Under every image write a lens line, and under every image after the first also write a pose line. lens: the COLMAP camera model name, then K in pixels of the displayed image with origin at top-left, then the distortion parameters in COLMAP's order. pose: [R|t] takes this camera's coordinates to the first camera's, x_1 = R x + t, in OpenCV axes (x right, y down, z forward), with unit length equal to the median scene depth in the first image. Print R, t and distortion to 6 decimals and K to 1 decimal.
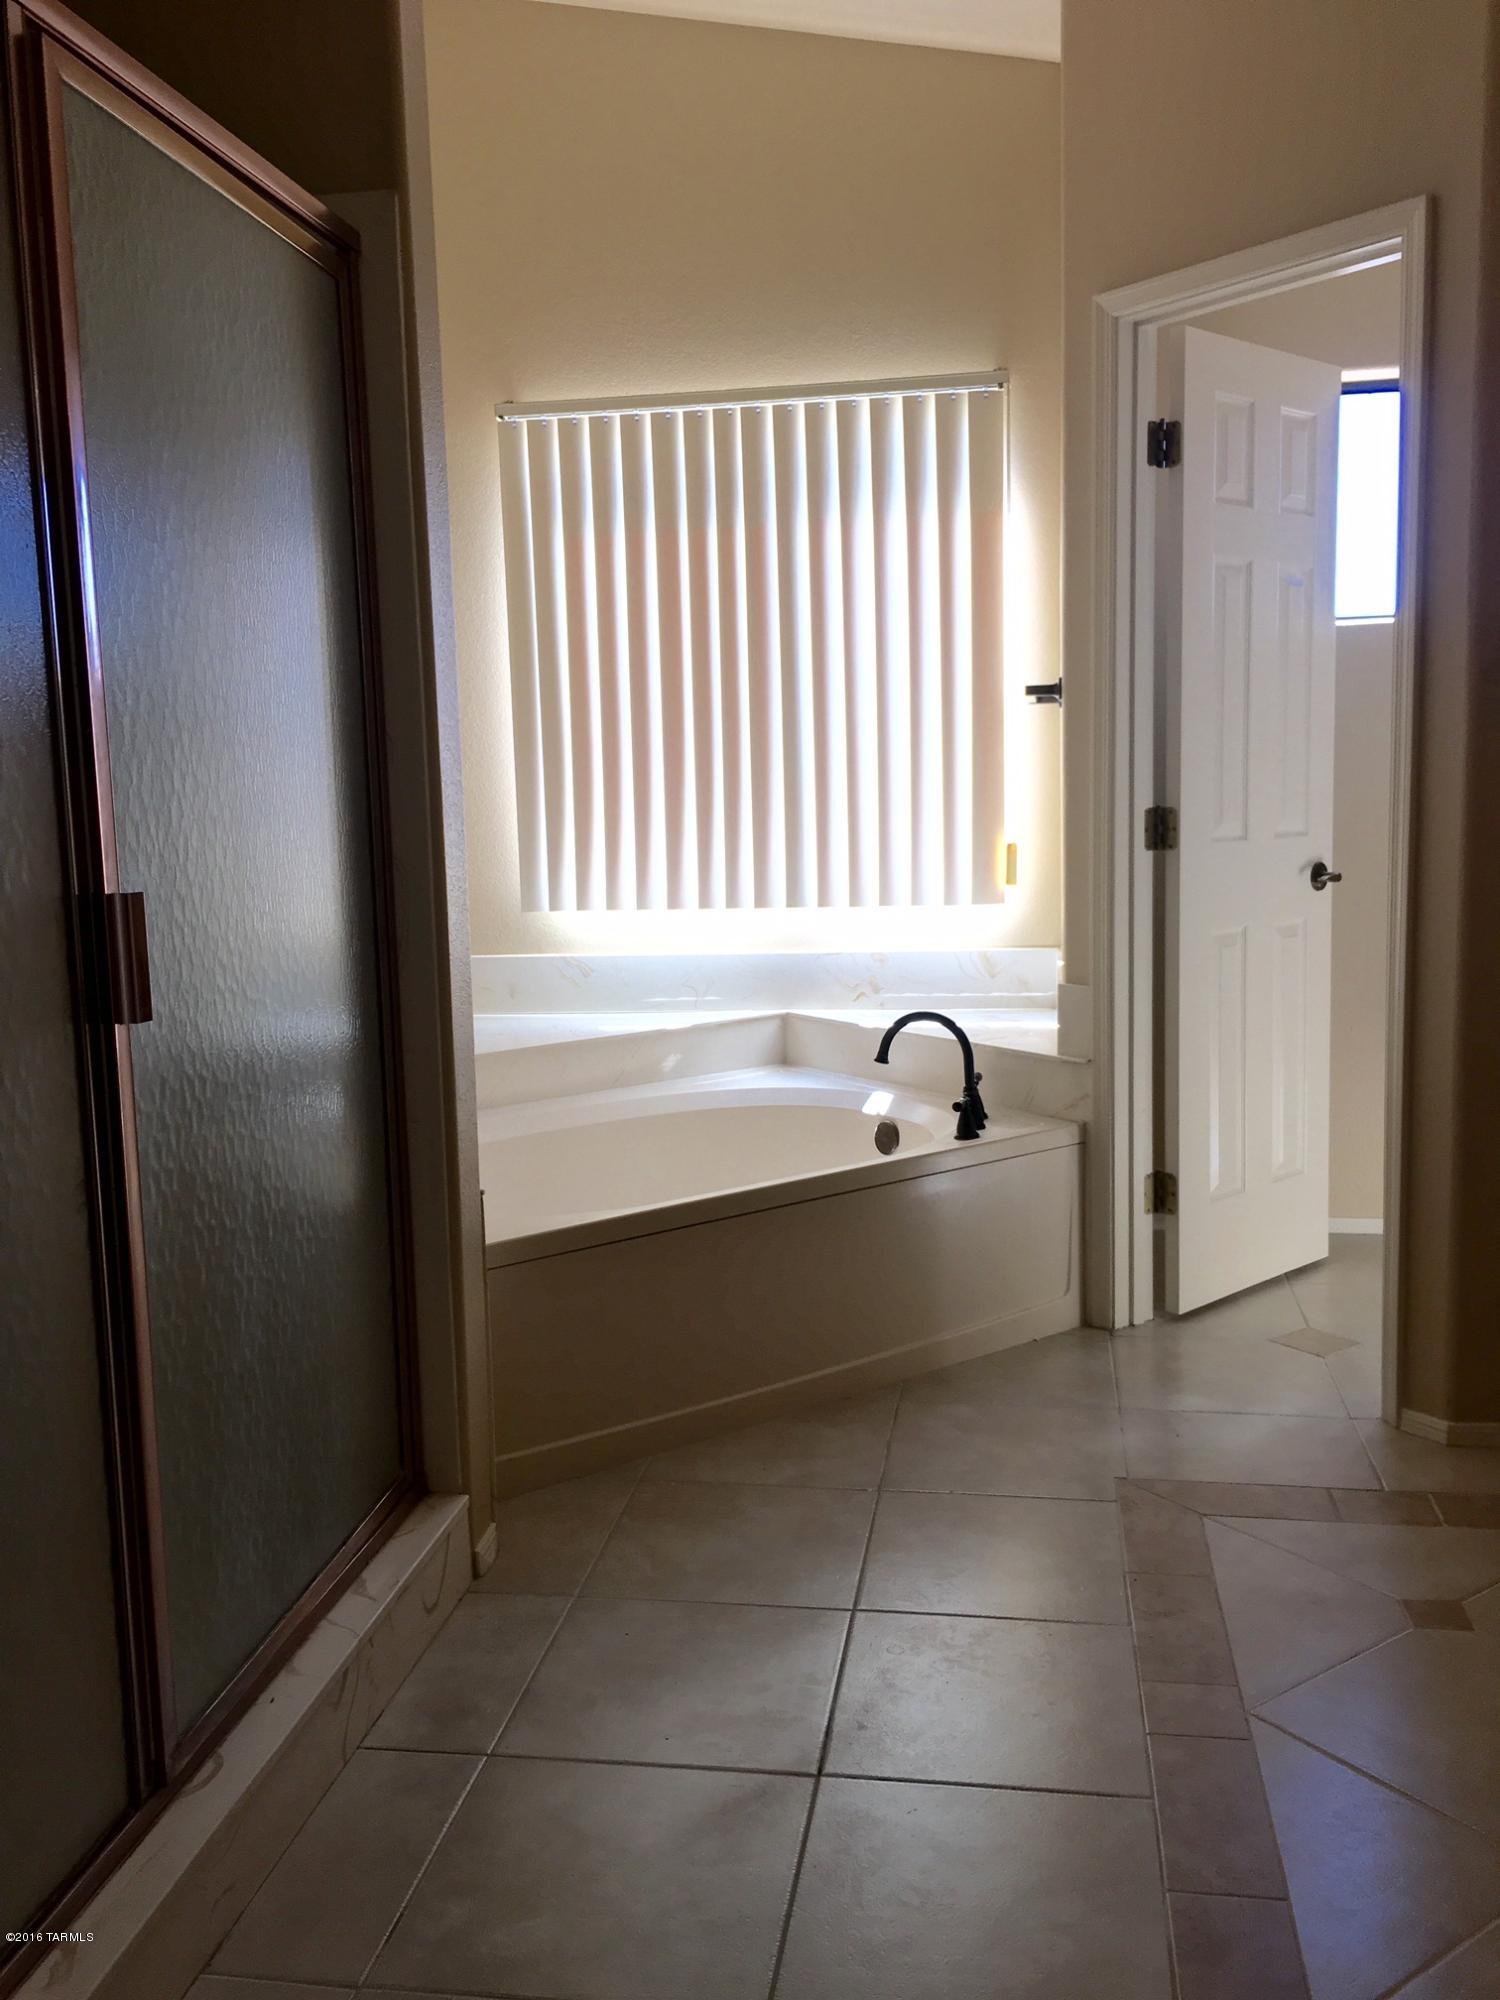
lens RADIAL K [[1711.2, 0, 744.1], [0, 1711.2, 995.6], [0, 0, 1]] dist [0.072631, -0.092029]
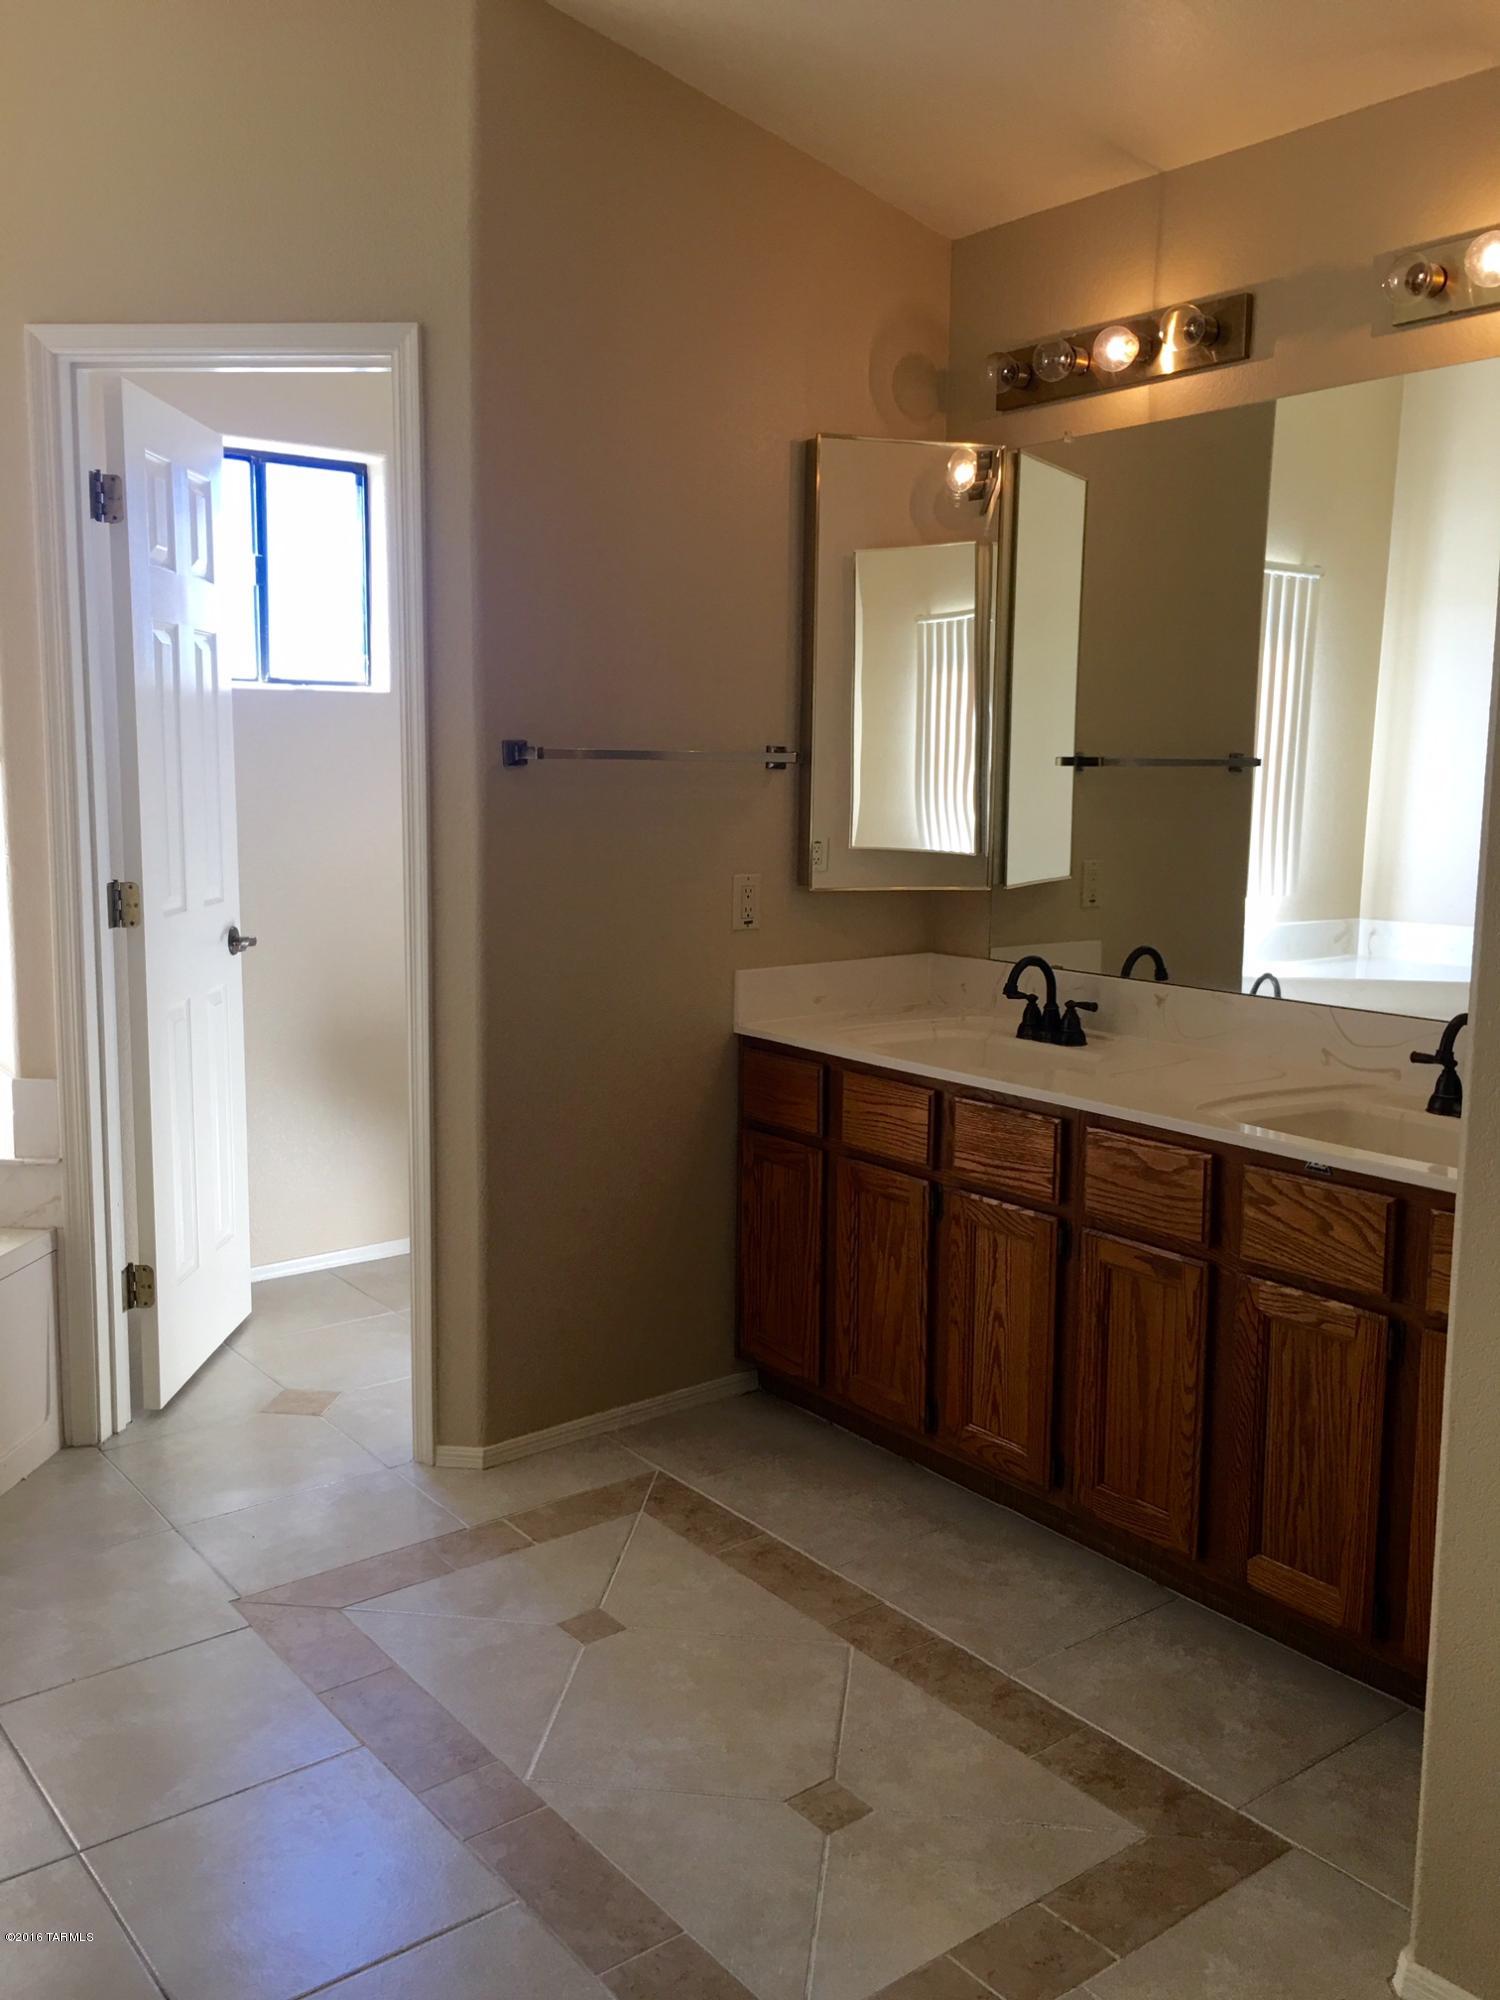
lens RADIAL K [[1711.2, 0, 747.4], [0, 1711.2, 1005.7], [0, 0, 1]] dist [0.072631, -0.092029]
pose [[0.678563, -0.077238, 0.730470, -0.220850], [0.069906, 0.996733, 0.040453, -0.056992], [-0.731208, 0.023615, 0.681745, 0.108548]]
